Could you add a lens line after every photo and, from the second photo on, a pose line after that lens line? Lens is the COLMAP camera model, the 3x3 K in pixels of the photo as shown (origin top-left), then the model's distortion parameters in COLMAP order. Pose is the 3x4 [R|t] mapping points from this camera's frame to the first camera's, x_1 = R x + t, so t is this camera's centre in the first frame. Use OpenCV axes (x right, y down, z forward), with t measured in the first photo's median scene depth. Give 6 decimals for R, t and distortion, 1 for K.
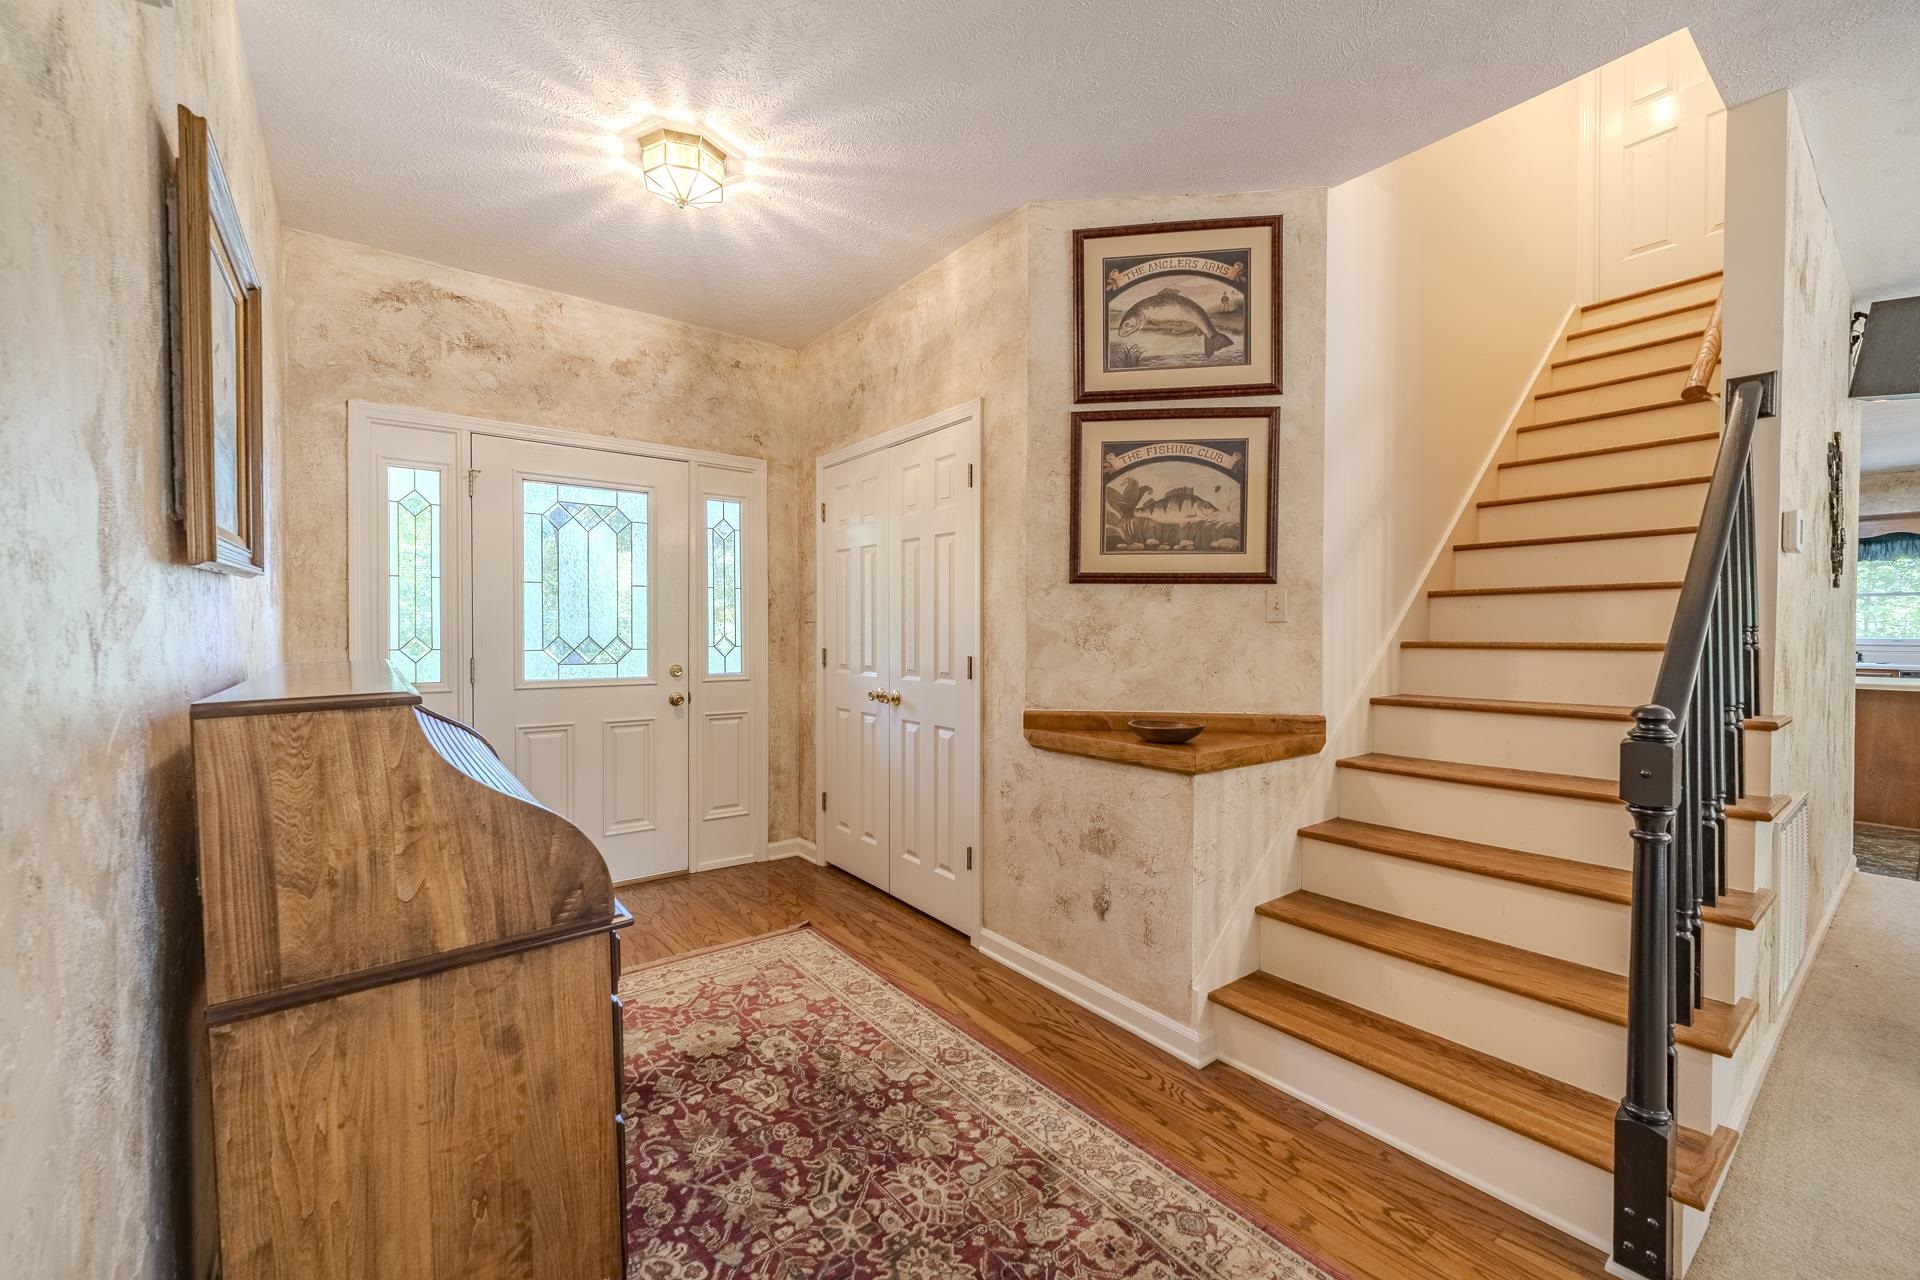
lens RADIAL K [[777.5, 0, 963.7], [0, 777.5, 644.9], [0, 0, 1]] dist [0.000071, -0.000455]
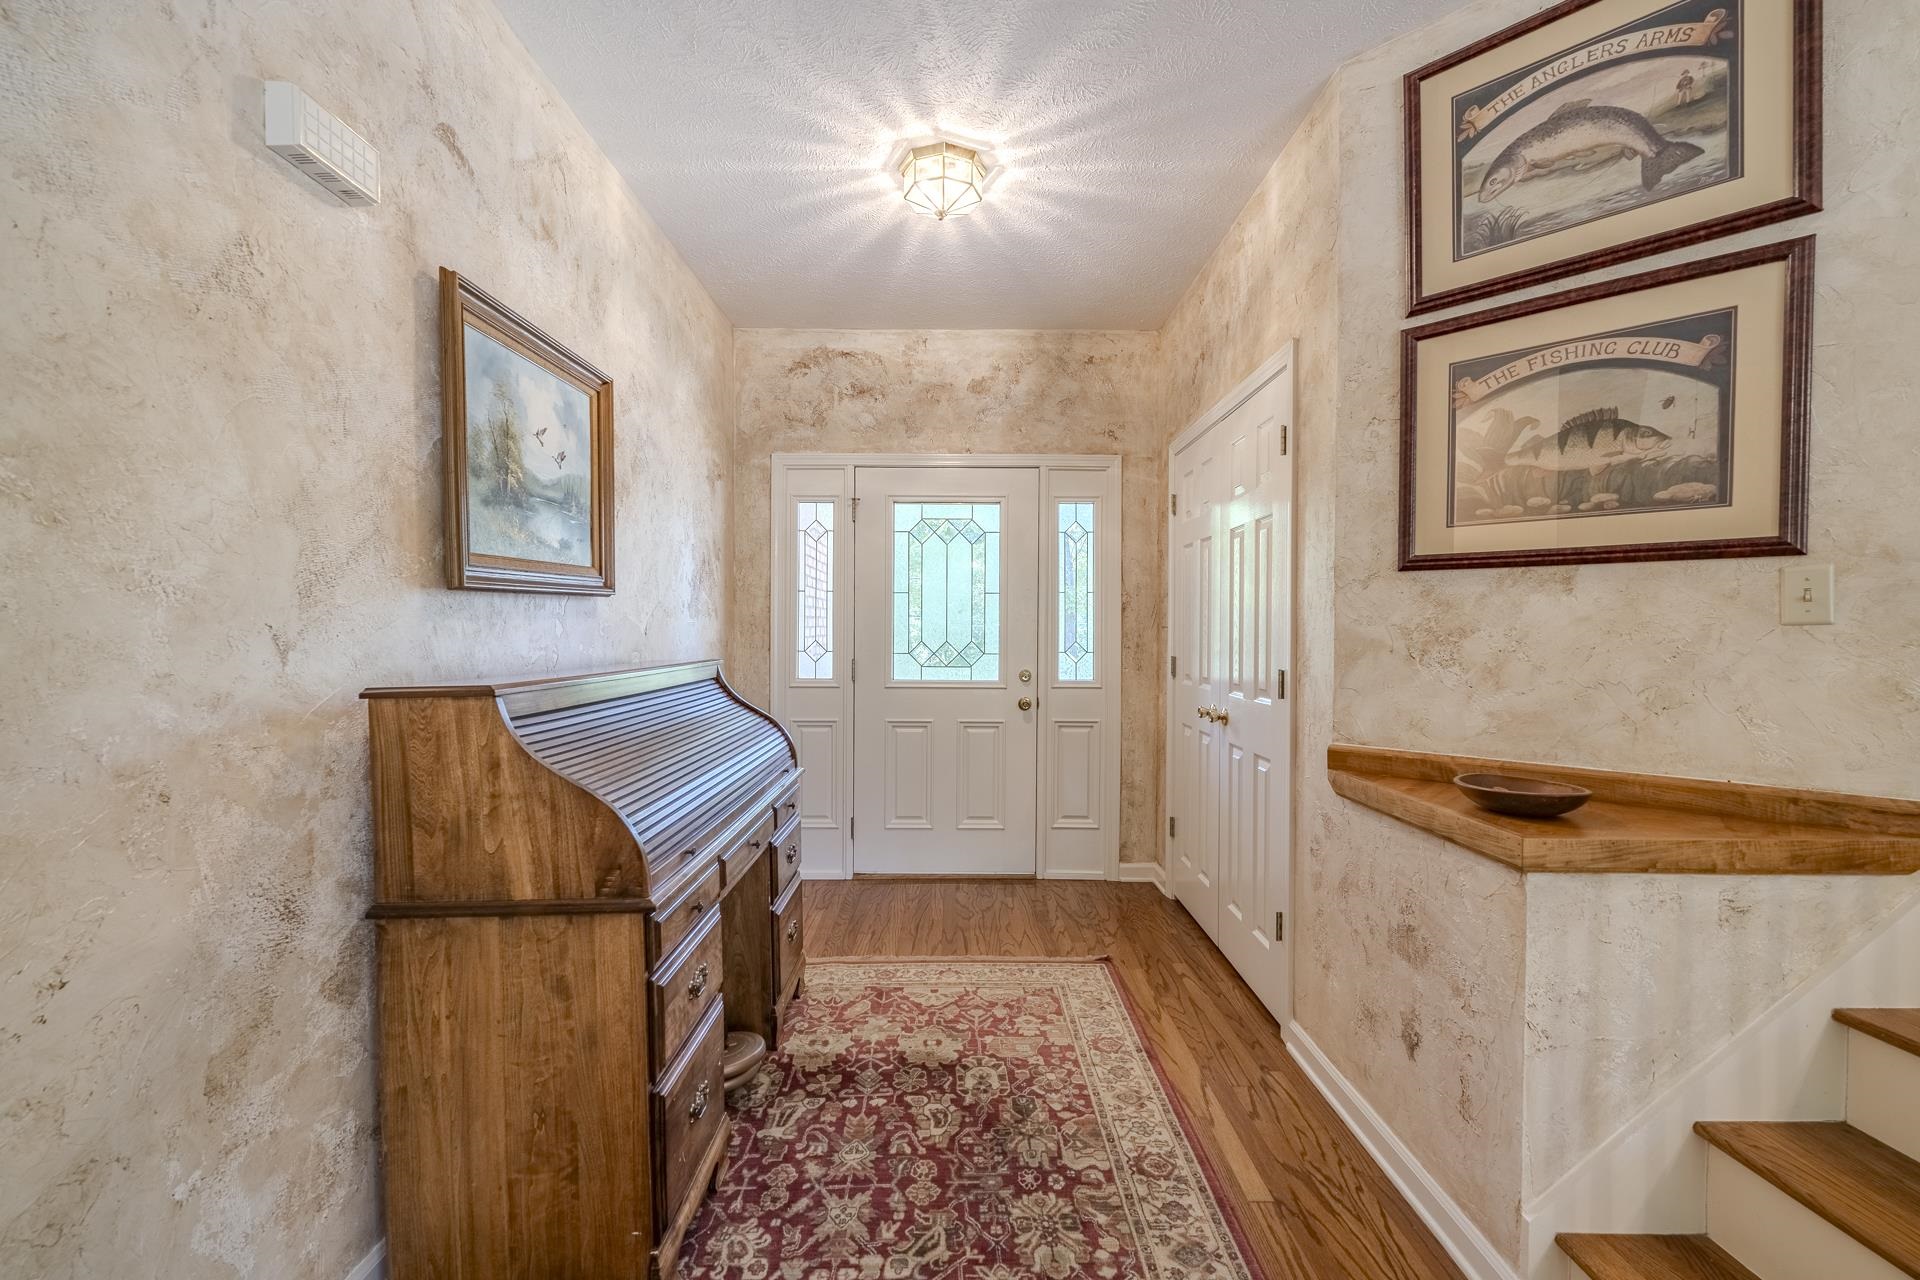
lens RADIAL K [[792.3, 0, 957.7], [0, 792.3, 644.9], [0, 0, 1]] dist [-0.001592, -0.000279]
pose [[0.791820, 0.009588, -0.610679, 0.267720], [-0.013498, 0.999907, -0.001803, -0.005233], [0.610605, 0.009670, 0.791876, 0.184310]]
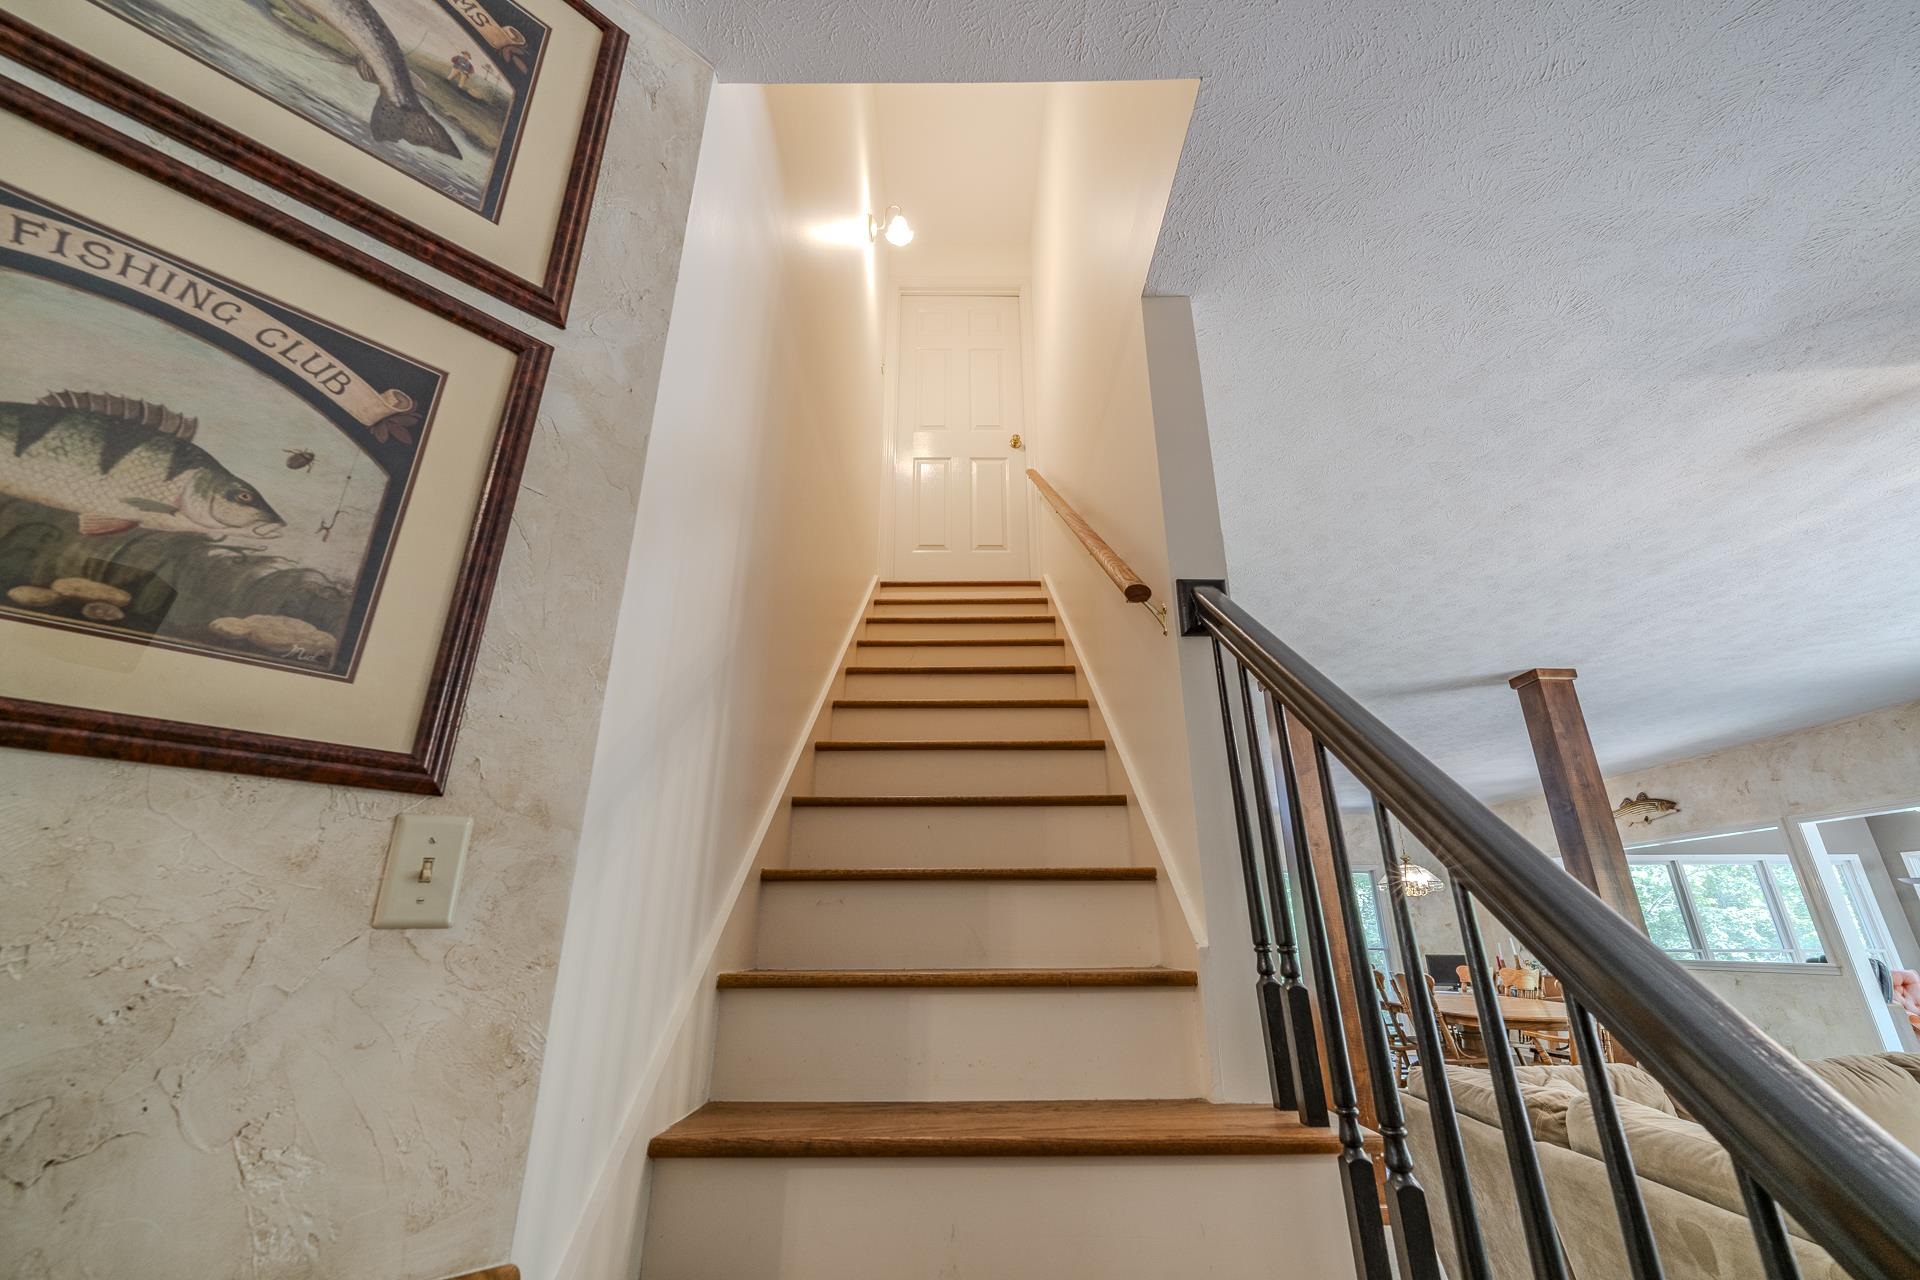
lens RADIAL K [[773.1, 0, 956.2], [0, 773.1, 643.3], [0, 0, 1]] dist [-0.002543, -0.000703]
pose [[0.611266, 0.282450, 0.739307, 0.281213], [0.014831, 0.929895, -0.367526, -0.018500], [-0.791286, 0.235621, 0.564225, 0.644028]]
